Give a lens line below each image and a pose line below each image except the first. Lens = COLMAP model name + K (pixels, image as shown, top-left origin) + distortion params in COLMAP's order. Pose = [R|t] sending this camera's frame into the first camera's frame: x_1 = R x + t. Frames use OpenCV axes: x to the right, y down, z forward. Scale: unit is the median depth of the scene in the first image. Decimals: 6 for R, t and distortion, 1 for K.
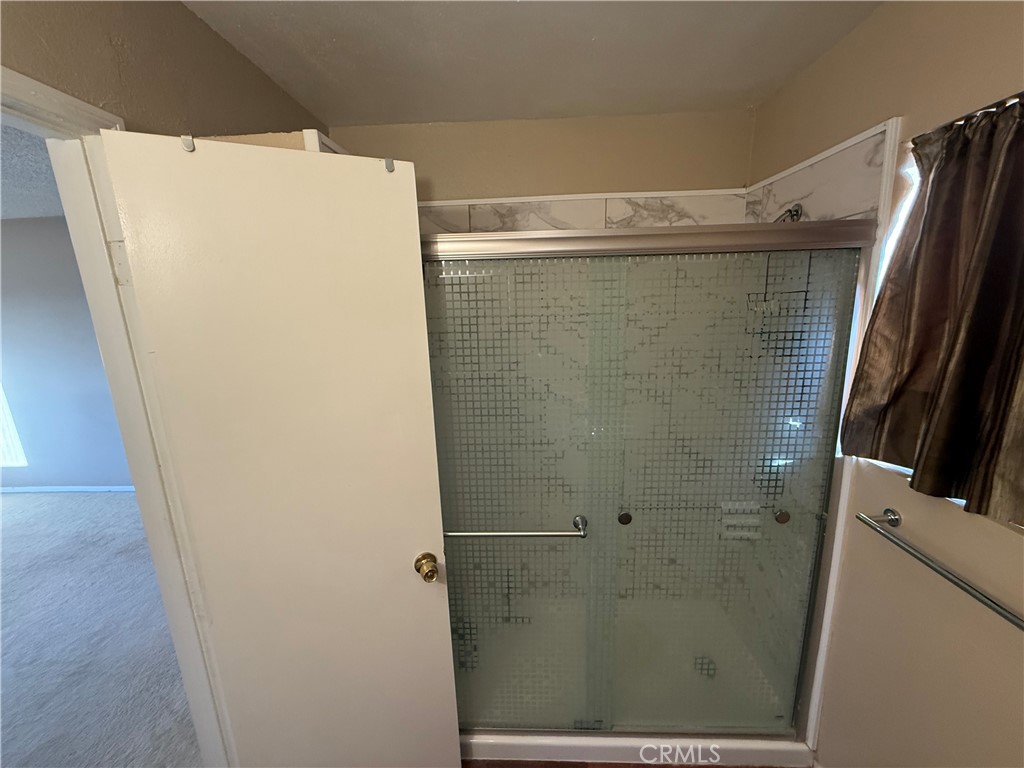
lens RADIAL K [[409.1, 0, 515.7], [0, 409.1, 385.0], [0, 0, 1]] dist [-0.000203, -0.000199]
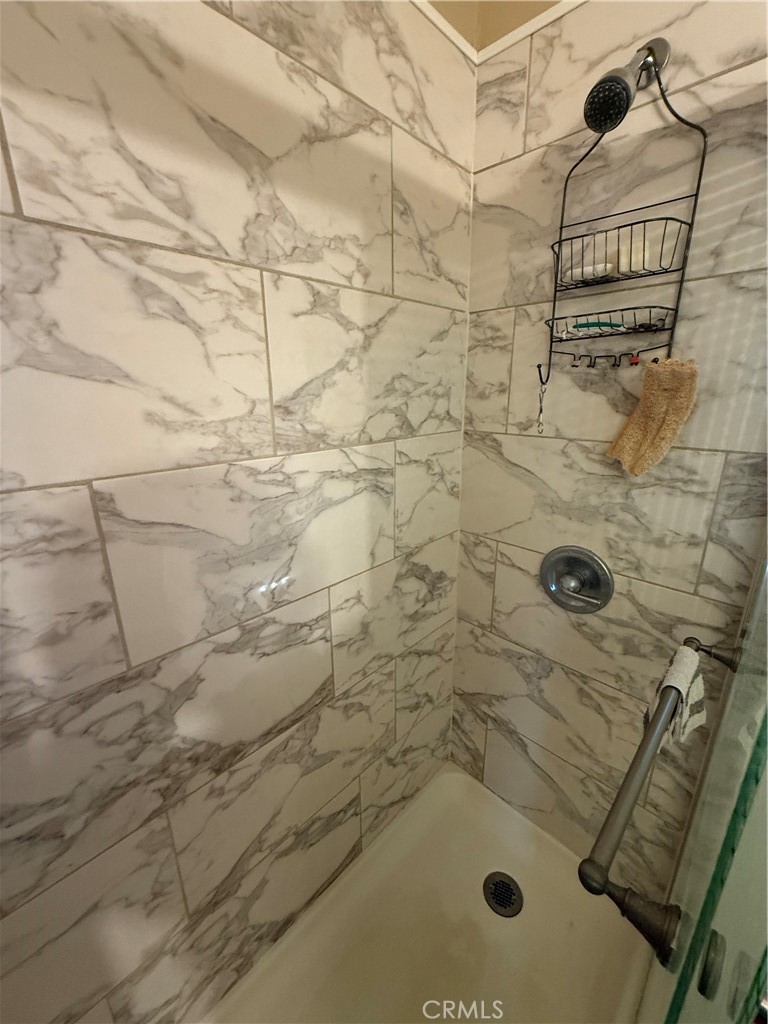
lens RADIAL K [[409.1, 0, 382.8], [0, 409.1, 516.5], [0, 0, 1]] dist [-0.000203, -0.000199]
pose [[0.668909, -0.195936, 0.717057, -0.004398], [0.149155, 0.980395, 0.128753, 0.015846], [-0.728227, 0.020829, 0.685020, 1.095781]]
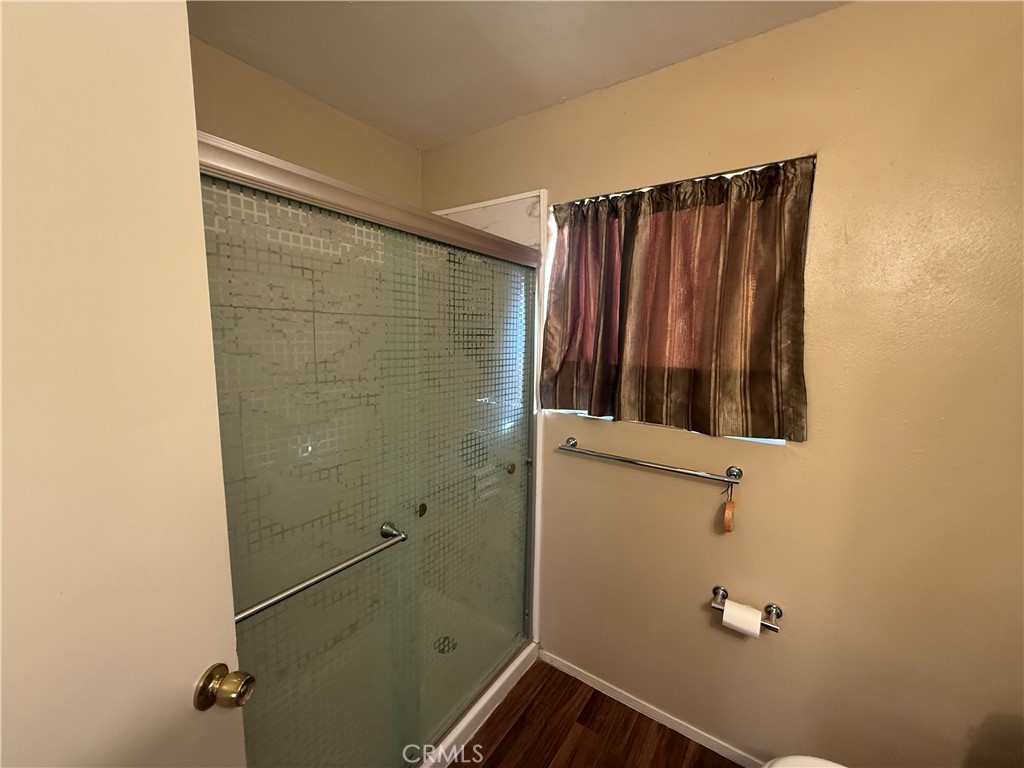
lens RADIAL K [[409.1, 0, 515.8], [0, 409.1, 383.8], [0, 0, 1]] dist [-0.000203, -0.000199]
pose [[0.535390, -0.067624, 0.841893, -0.468927], [0.144469, 0.989432, -0.012398, 0.088330], [-0.832158, 0.128265, 0.539501, 0.299801]]
